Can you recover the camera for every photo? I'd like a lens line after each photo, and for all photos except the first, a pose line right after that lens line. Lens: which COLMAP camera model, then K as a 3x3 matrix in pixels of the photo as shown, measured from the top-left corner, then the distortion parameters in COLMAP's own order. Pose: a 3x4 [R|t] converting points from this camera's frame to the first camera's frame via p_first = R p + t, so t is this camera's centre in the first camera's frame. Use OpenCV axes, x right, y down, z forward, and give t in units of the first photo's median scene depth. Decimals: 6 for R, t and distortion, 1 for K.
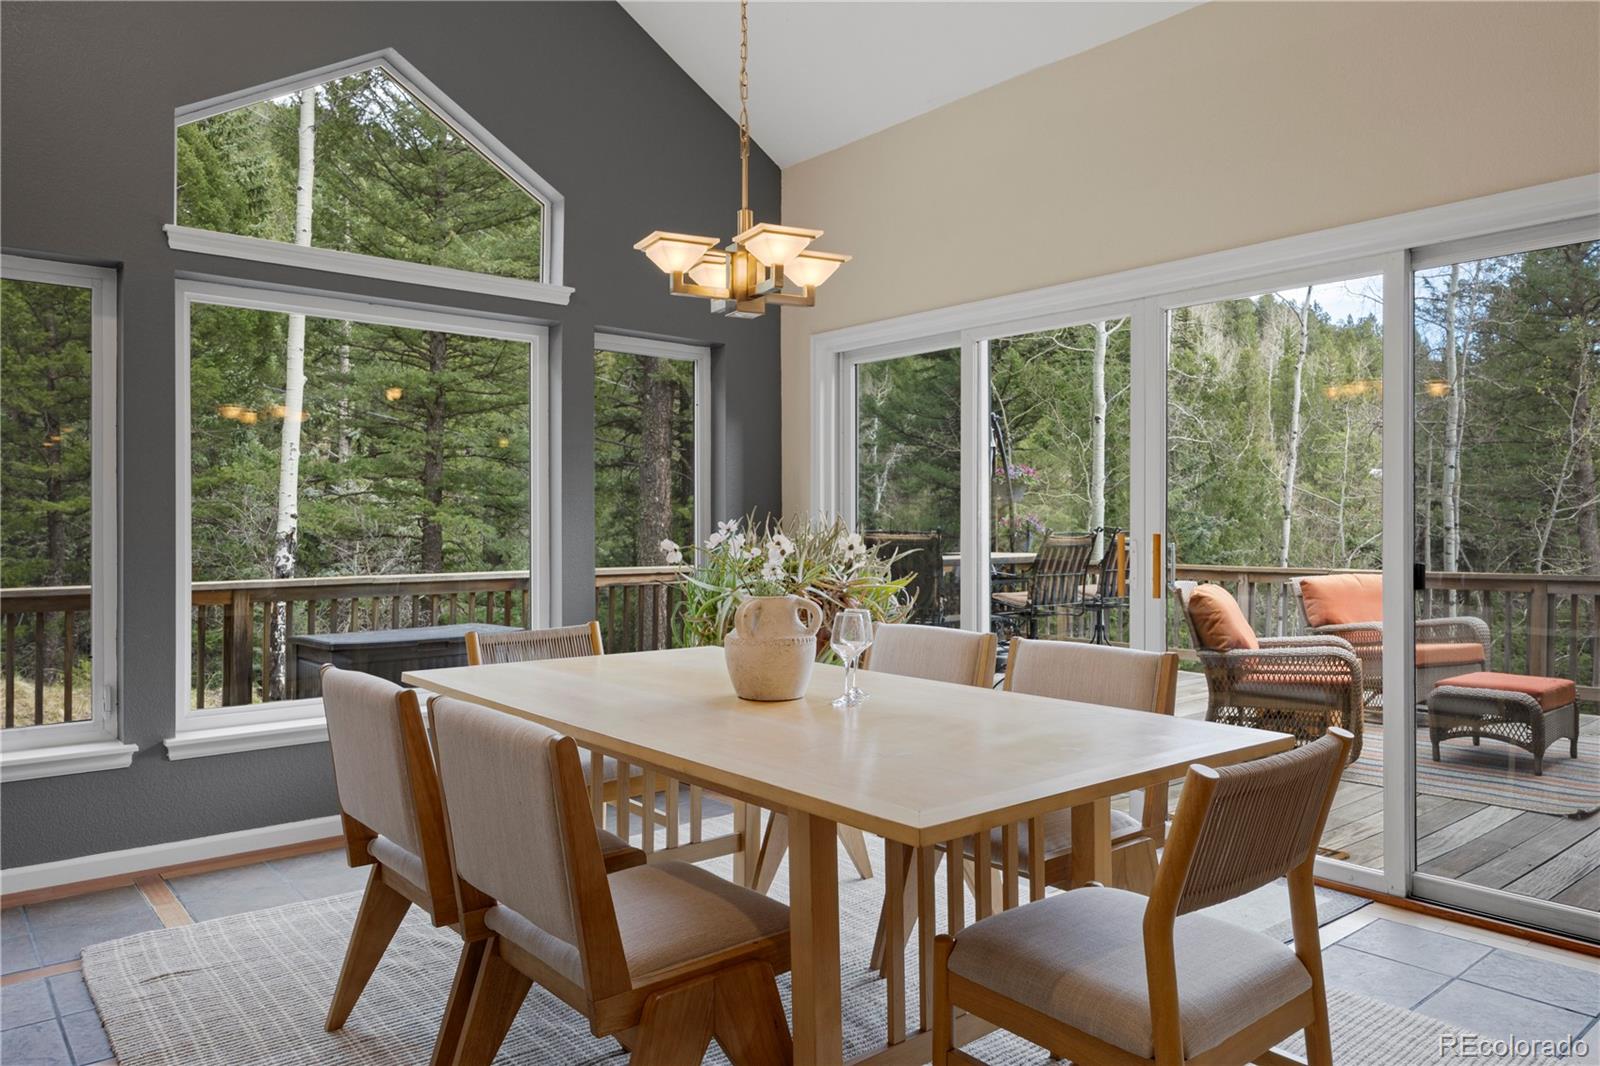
lens RADIAL K [[1085.1, 0, 803.4], [0, 1085.1, 520.7], [0, 0, 1]] dist [0.001992, 0.000160]
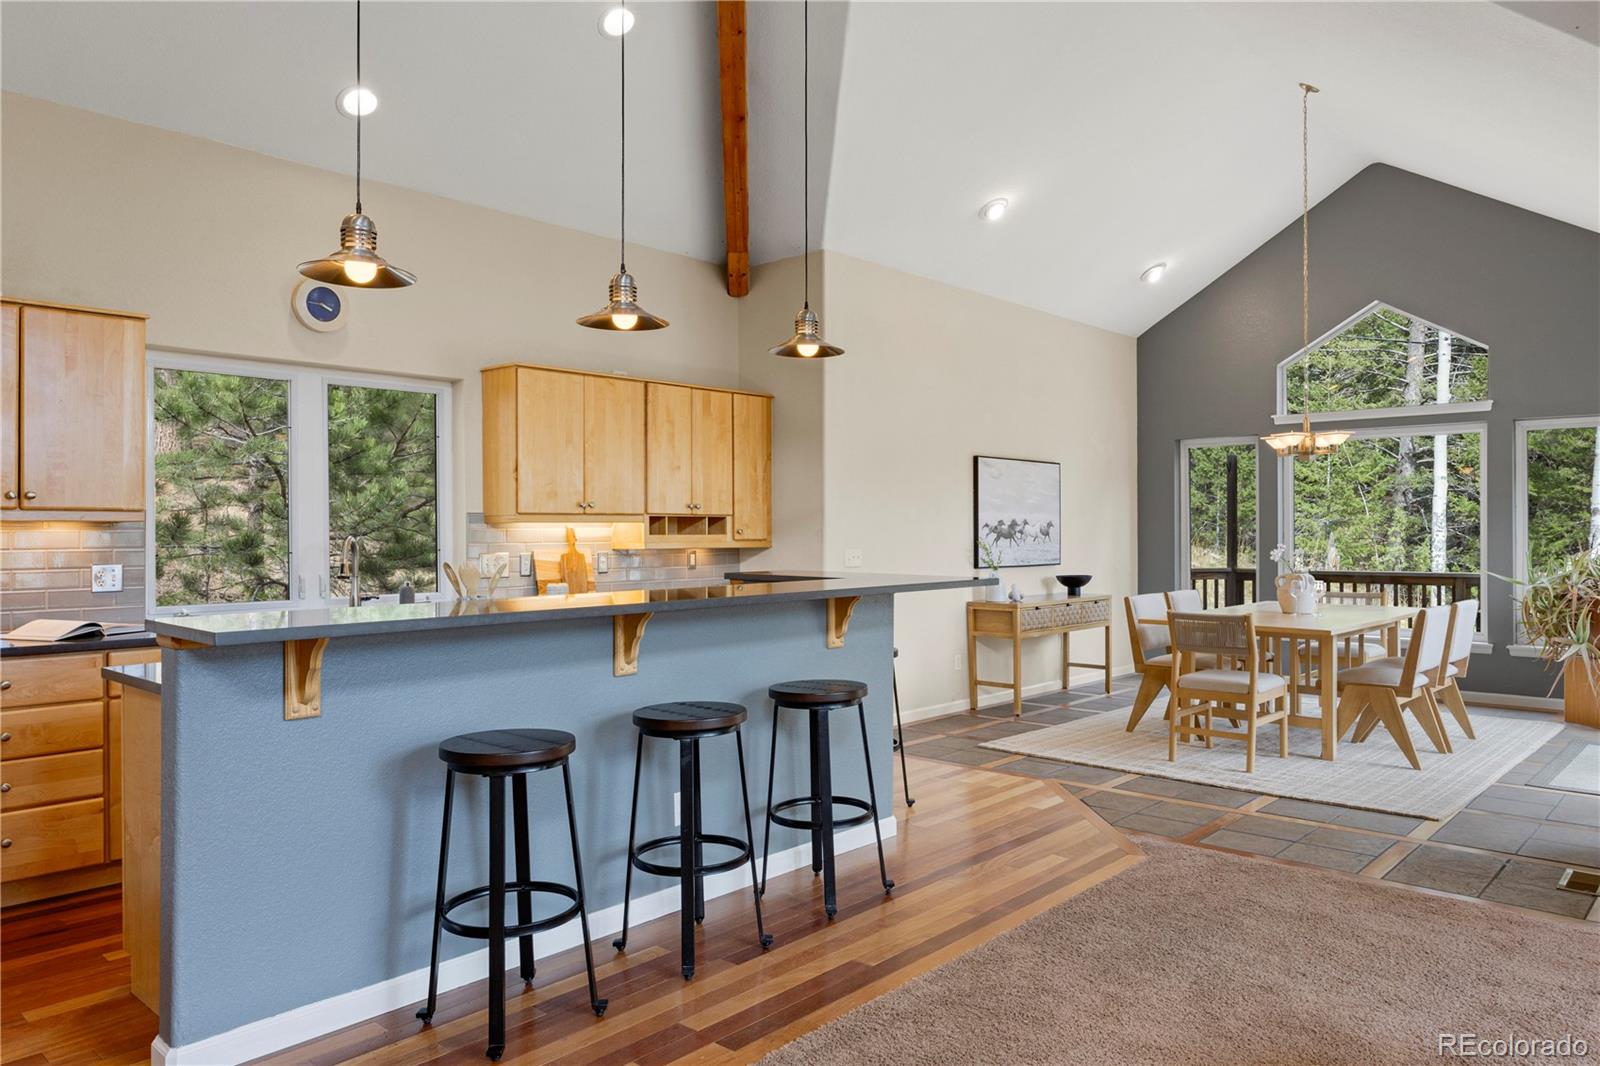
lens RADIAL K [[1089.0, 0, 800.0], [0, 1089.0, 533.0], [0, 0, 1]] dist [-0.005444, -0.000652]
pose [[0.118375, 0.002407, -0.992966, 1.404621], [0.007272, 0.999968, 0.003291, -0.024719], [0.992942, -0.007611, 0.118353, -0.267324]]
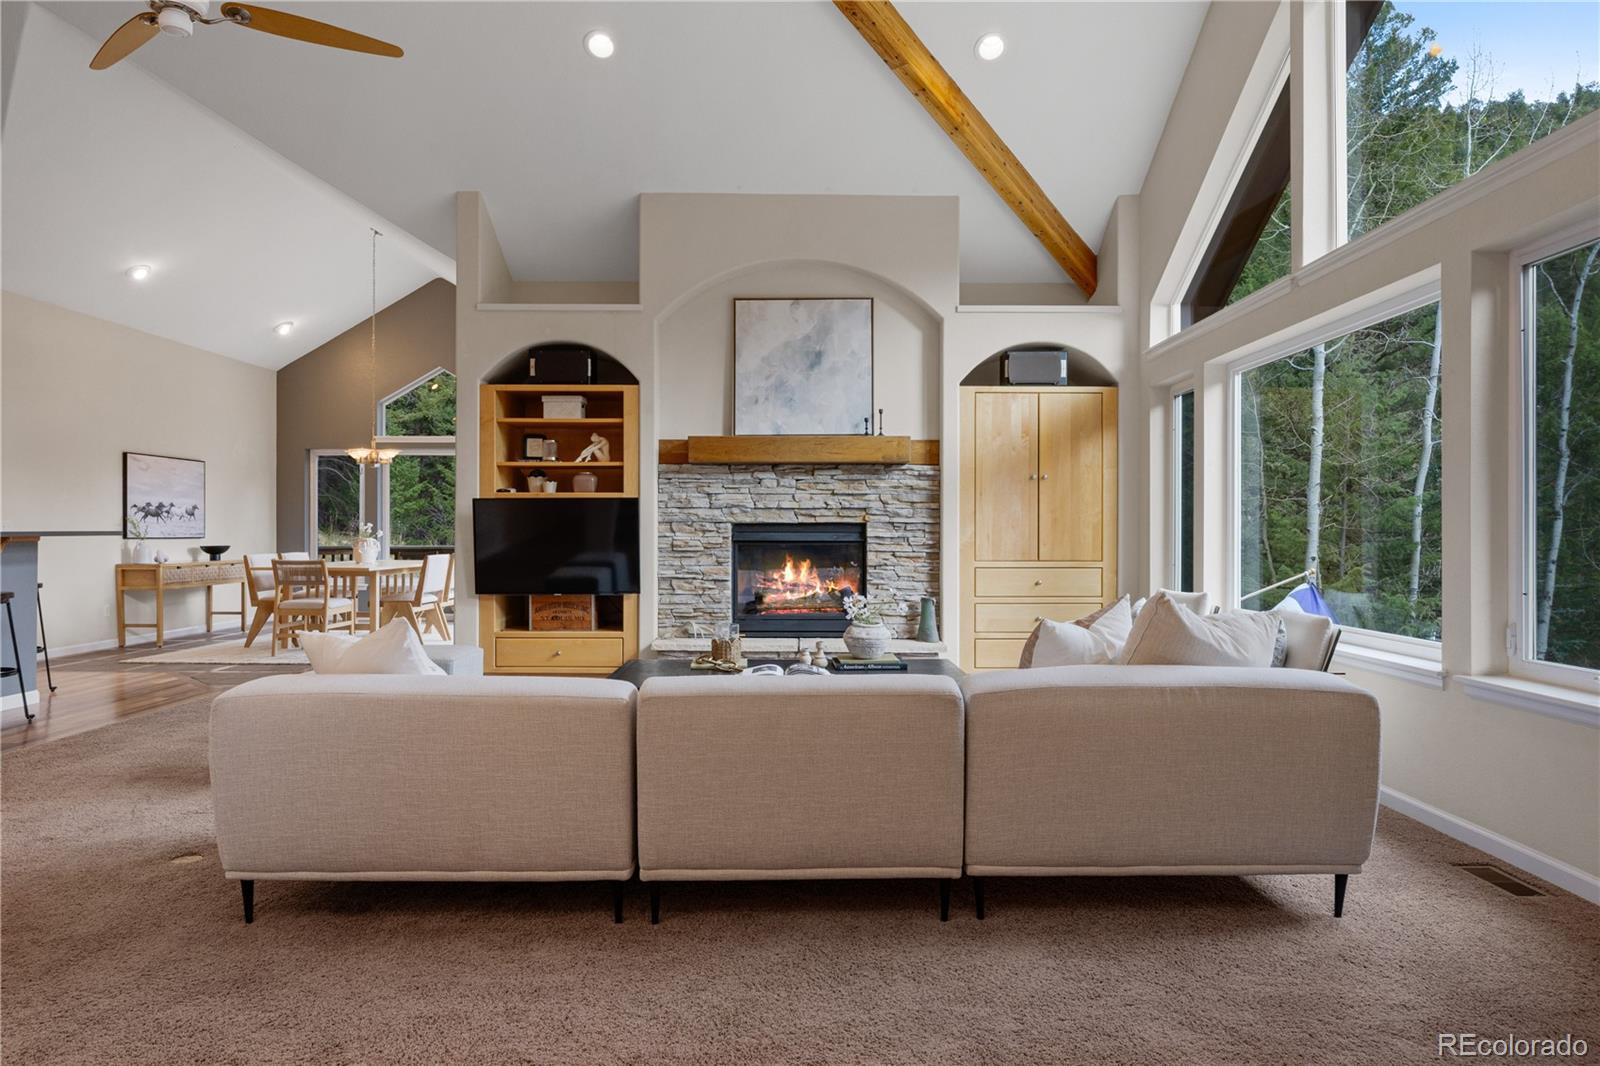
lens RADIAL K [[965.6, 0, 798.8], [0, 965.6, 528.2], [0, 0, 1]] dist [-0.007283, -0.000680]
pose [[0.756508, 0.000430, -0.653984, 2.085479], [0.001822, 0.999995, 0.002765, 0.015094], [0.653982, -0.003283, 0.756503, -0.380280]]
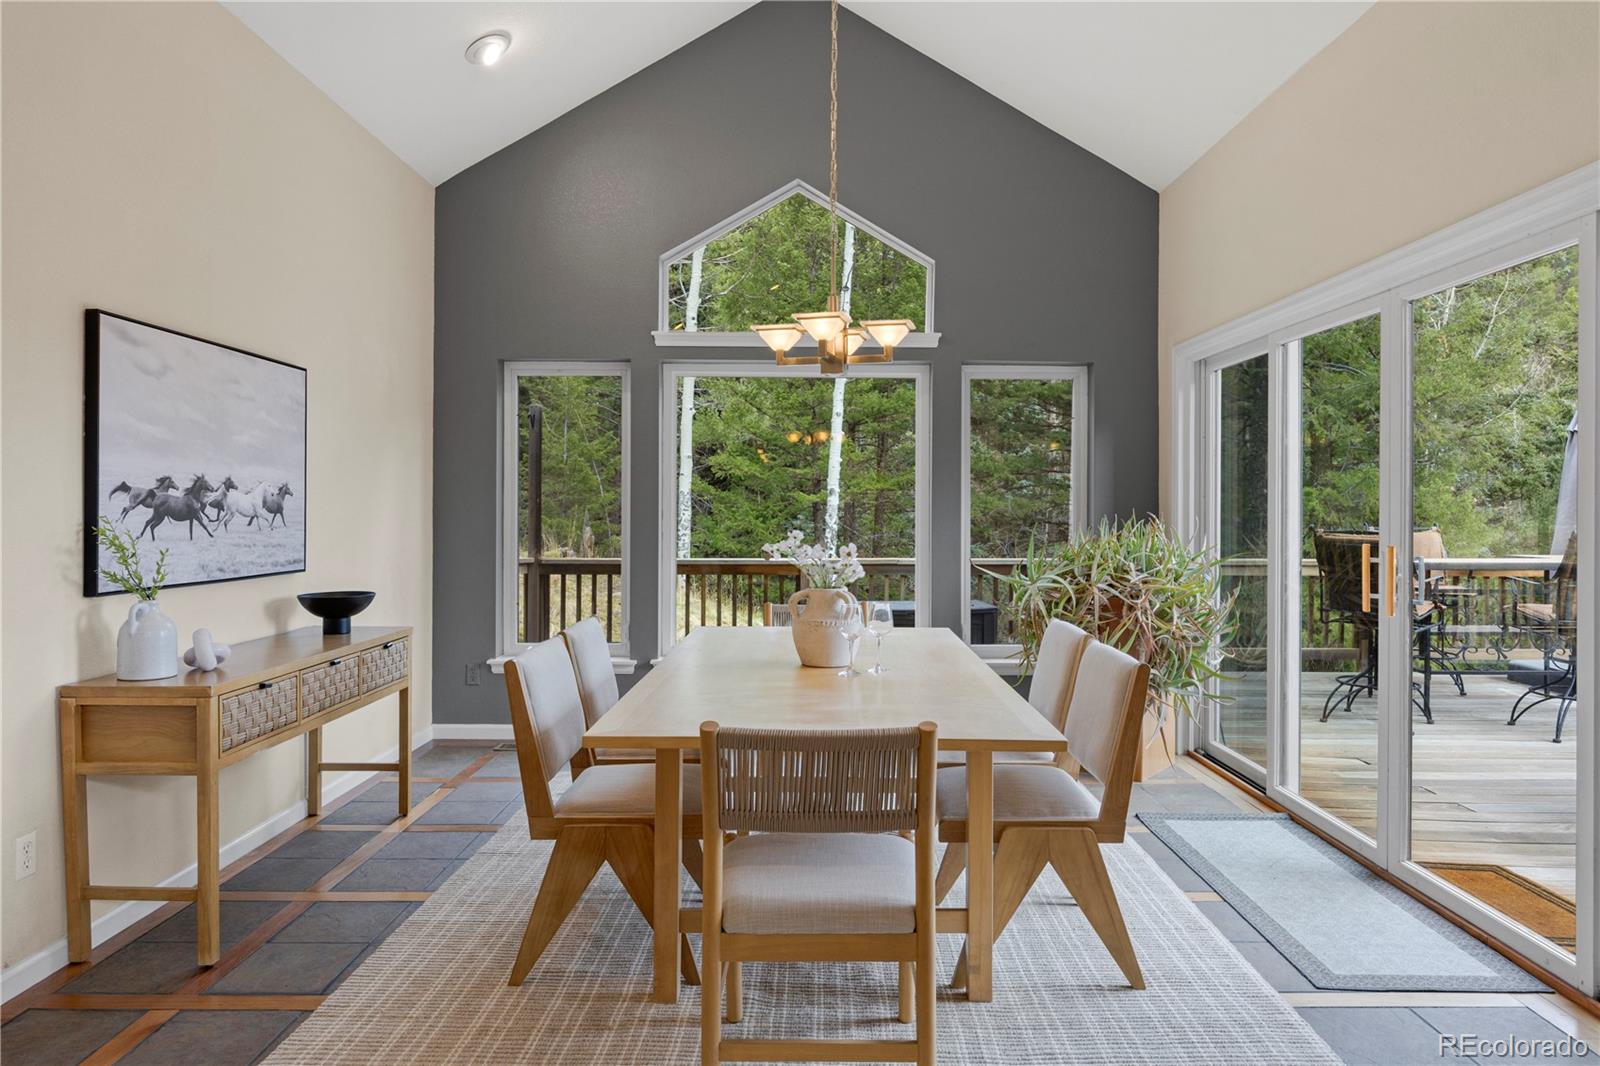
lens RADIAL K [[1016.9, 0, 827.2], [0, 1016.9, 504.3], [0, 0, 1]] dist [-0.003332, -0.004314]
pose [[0.766152, 0.002024, -0.642656, 0.464654], [-0.002804, 0.999996, -0.000194, -0.019482], [0.642653, 0.001951, 0.766155, 0.030327]]
